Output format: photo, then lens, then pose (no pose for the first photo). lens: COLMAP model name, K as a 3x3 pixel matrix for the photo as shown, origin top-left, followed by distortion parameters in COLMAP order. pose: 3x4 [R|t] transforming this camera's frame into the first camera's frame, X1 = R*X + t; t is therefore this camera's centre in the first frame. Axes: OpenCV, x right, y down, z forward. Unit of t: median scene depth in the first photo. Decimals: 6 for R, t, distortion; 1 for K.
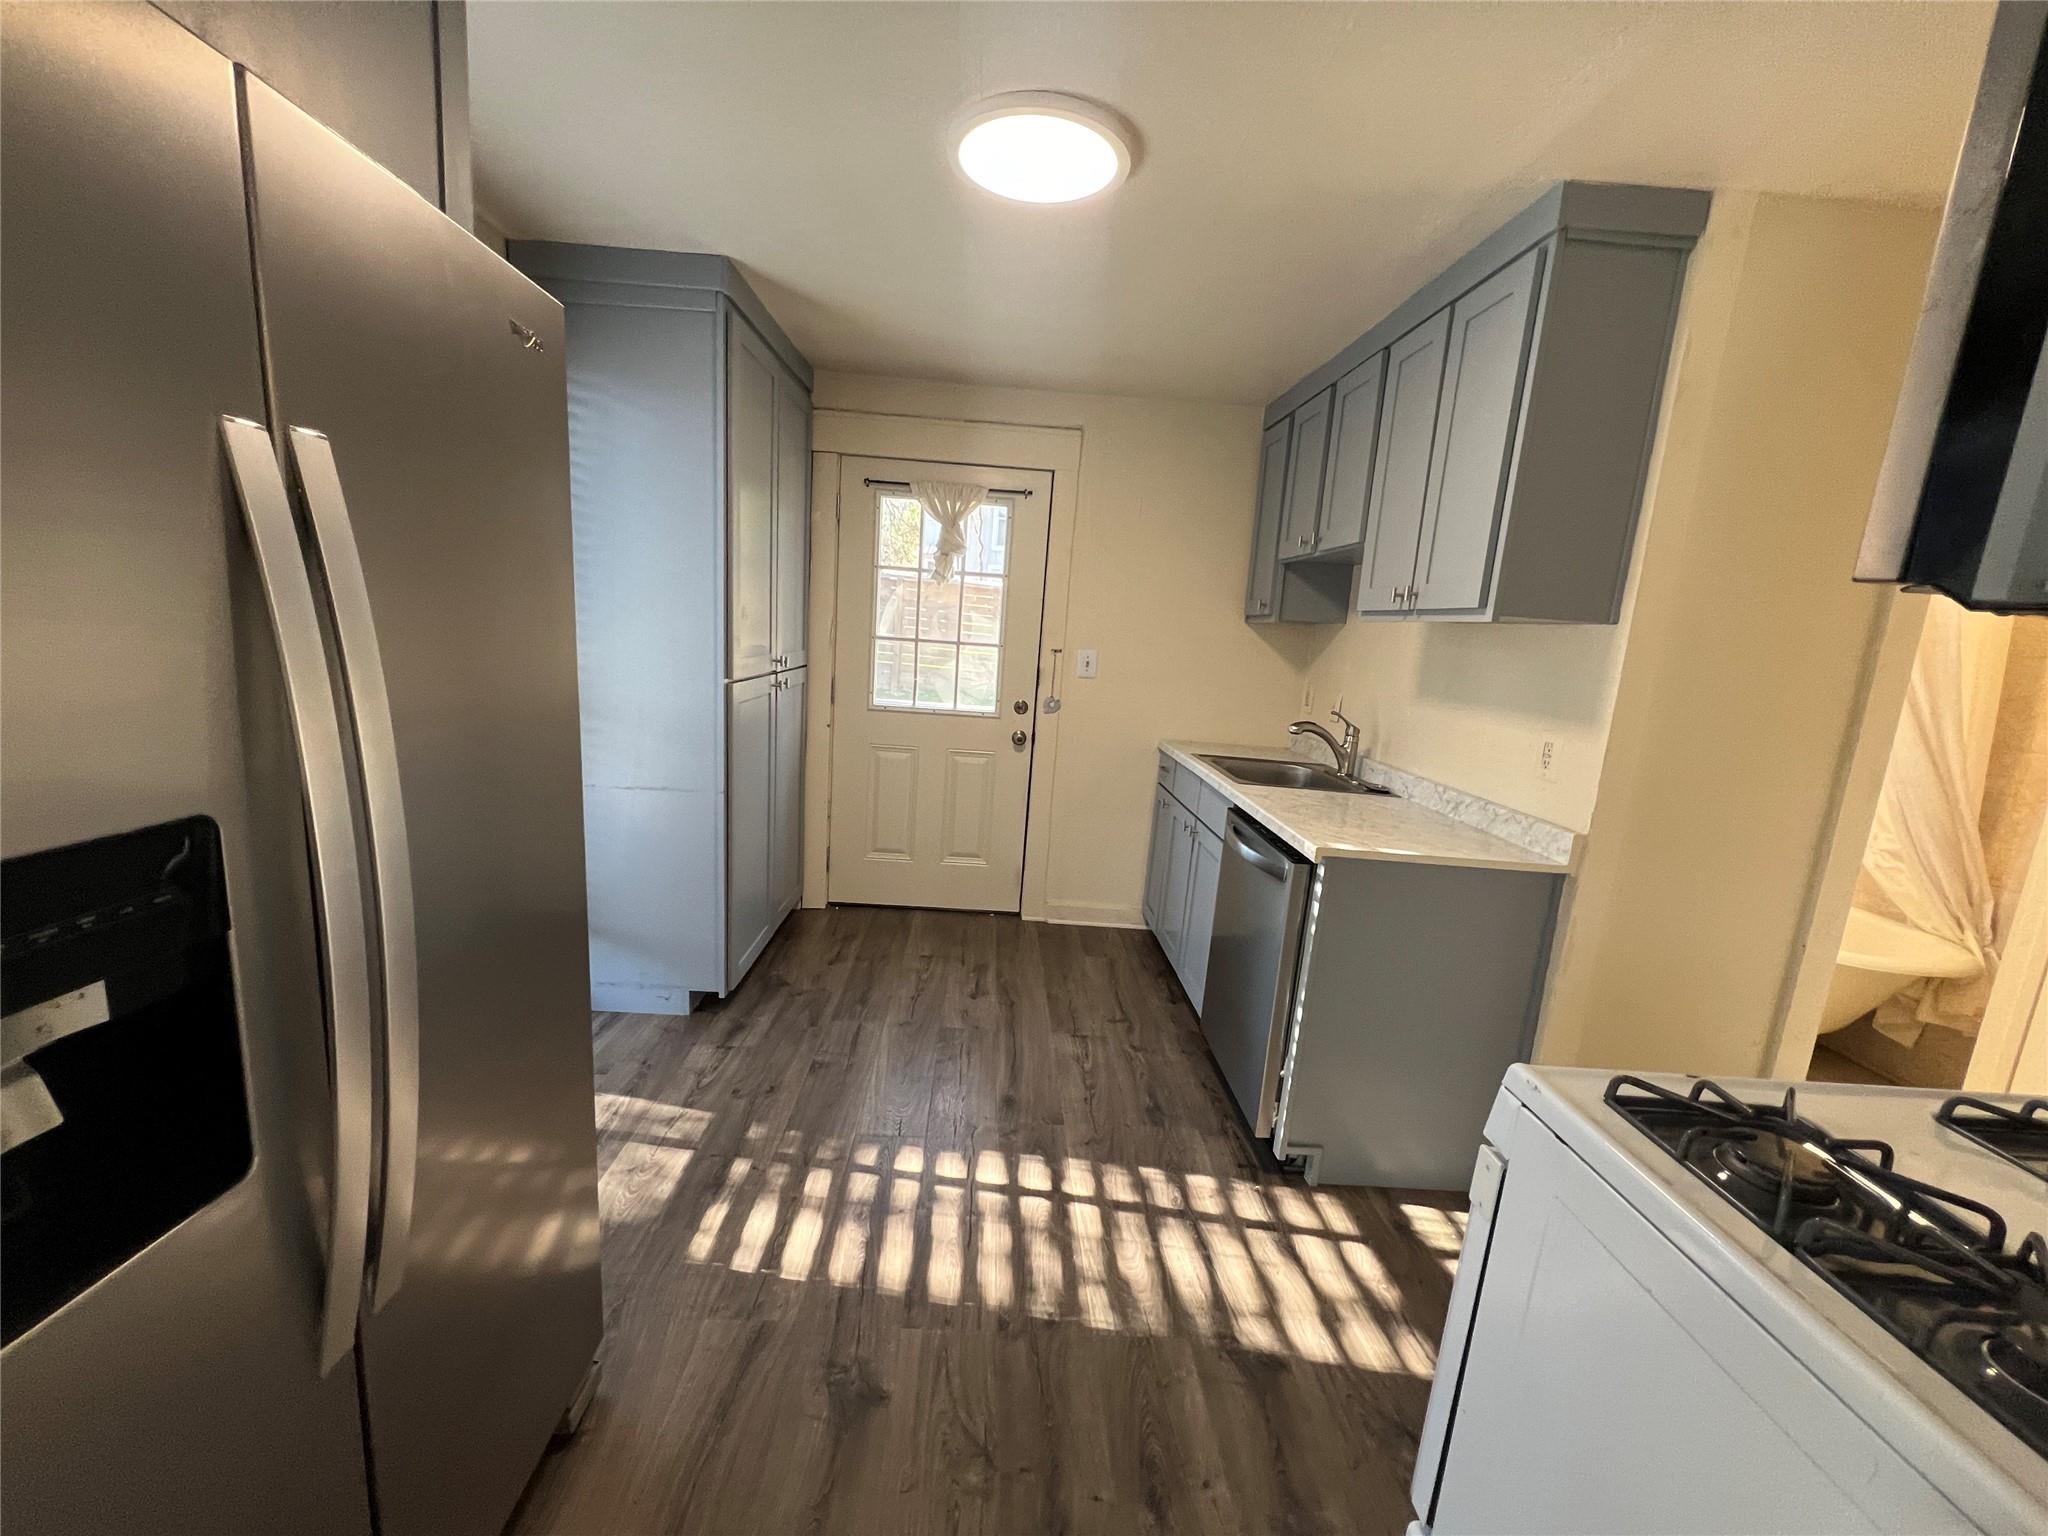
lens RADIAL K [[817.6, 0, 1012.9], [0, 817.6, 774.8], [0, 0, 1]] dist [0.001143, -0.000576]
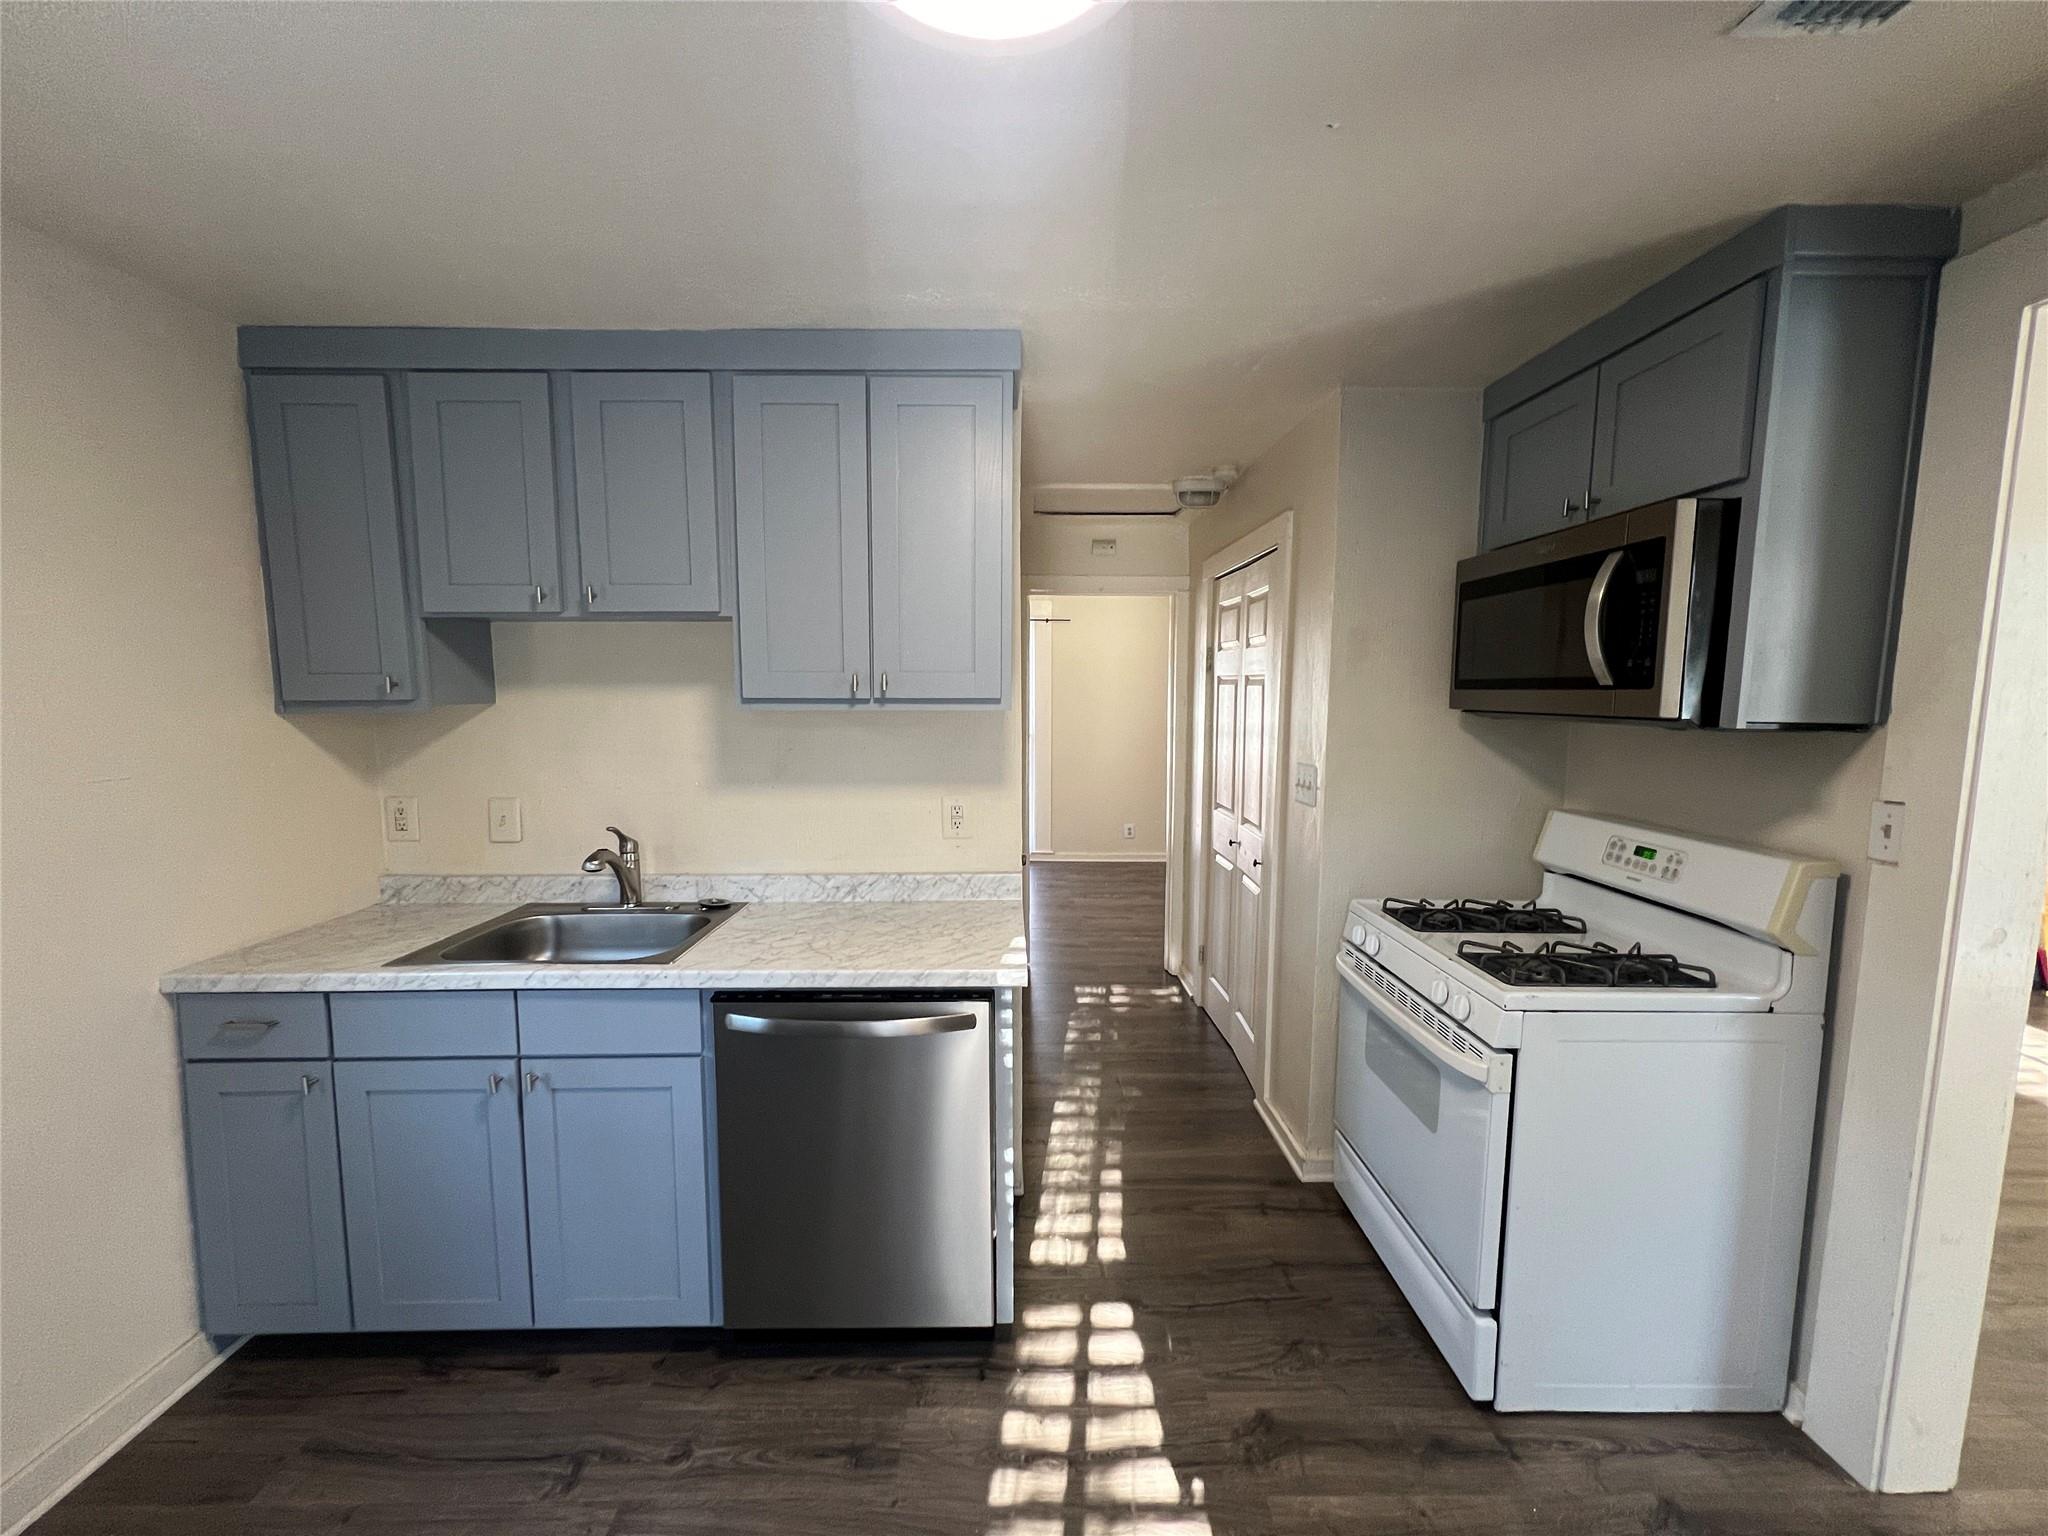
lens RADIAL K [[817.6, 0, 1015.9], [0, 817.6, 772.9], [0, 0, 1]] dist [0.001143, -0.000576]
pose [[0.024072, -0.161902, 0.986513, -0.385252], [0.187973, 0.969931, 0.154594, -0.207182], [-0.981879, 0.181717, 0.053781, 0.725033]]
